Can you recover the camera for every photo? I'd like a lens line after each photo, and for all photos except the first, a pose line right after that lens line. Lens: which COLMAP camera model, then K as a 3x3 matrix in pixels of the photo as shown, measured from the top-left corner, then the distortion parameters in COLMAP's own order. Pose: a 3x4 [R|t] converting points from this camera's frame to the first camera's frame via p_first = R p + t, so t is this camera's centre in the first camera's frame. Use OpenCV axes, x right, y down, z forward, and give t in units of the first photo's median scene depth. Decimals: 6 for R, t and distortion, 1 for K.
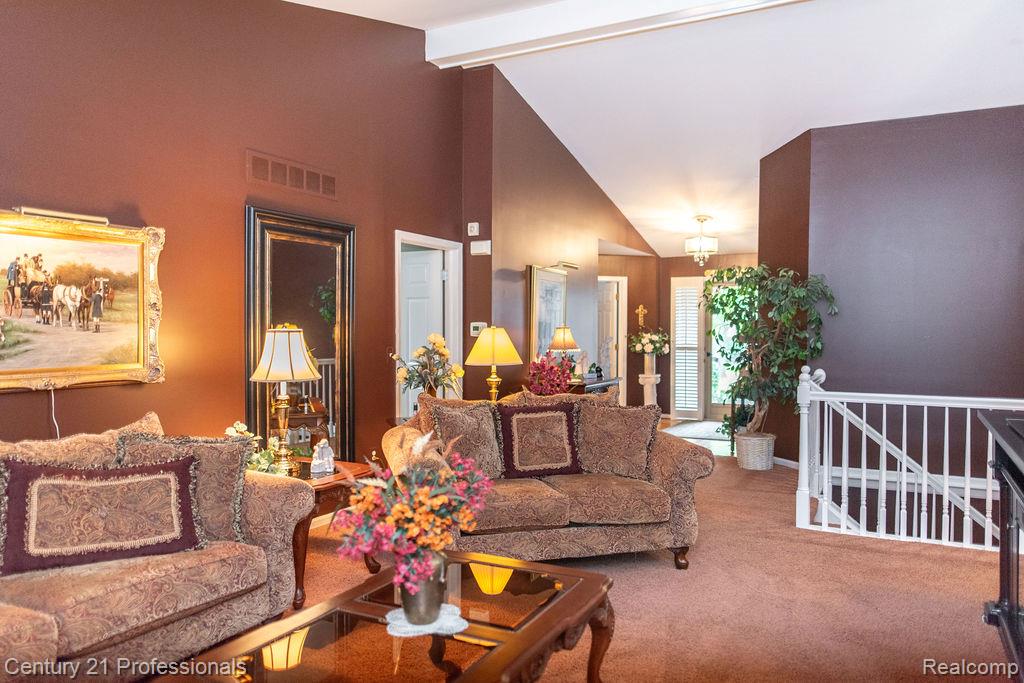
lens RADIAL K [[722.2, 0, 507.7], [0, 722.2, 344.4], [0, 0, 1]] dist [0.008838, -0.000864]
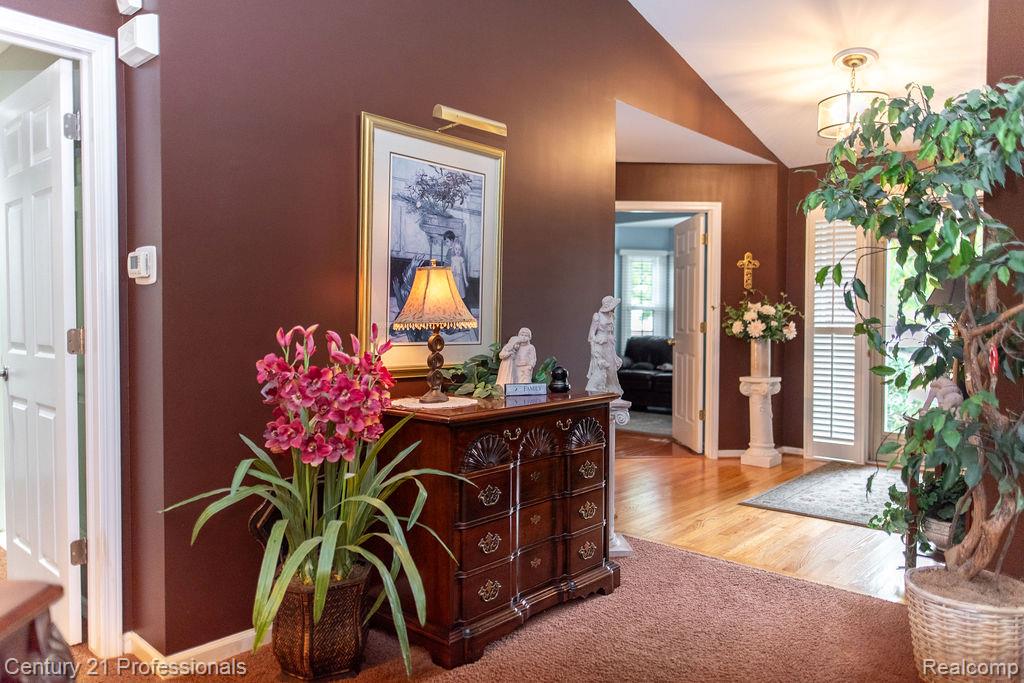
lens RADIAL K [[722.2, 0, 517.6], [0, 722.2, 333.0], [0, 0, 1]] dist [0.008838, -0.000864]
pose [[0.972445, 0.008118, -0.232990, 0.144801], [-0.007428, 0.999965, 0.003838, 0.007143], [0.233013, -0.002001, 0.972472, 0.421543]]
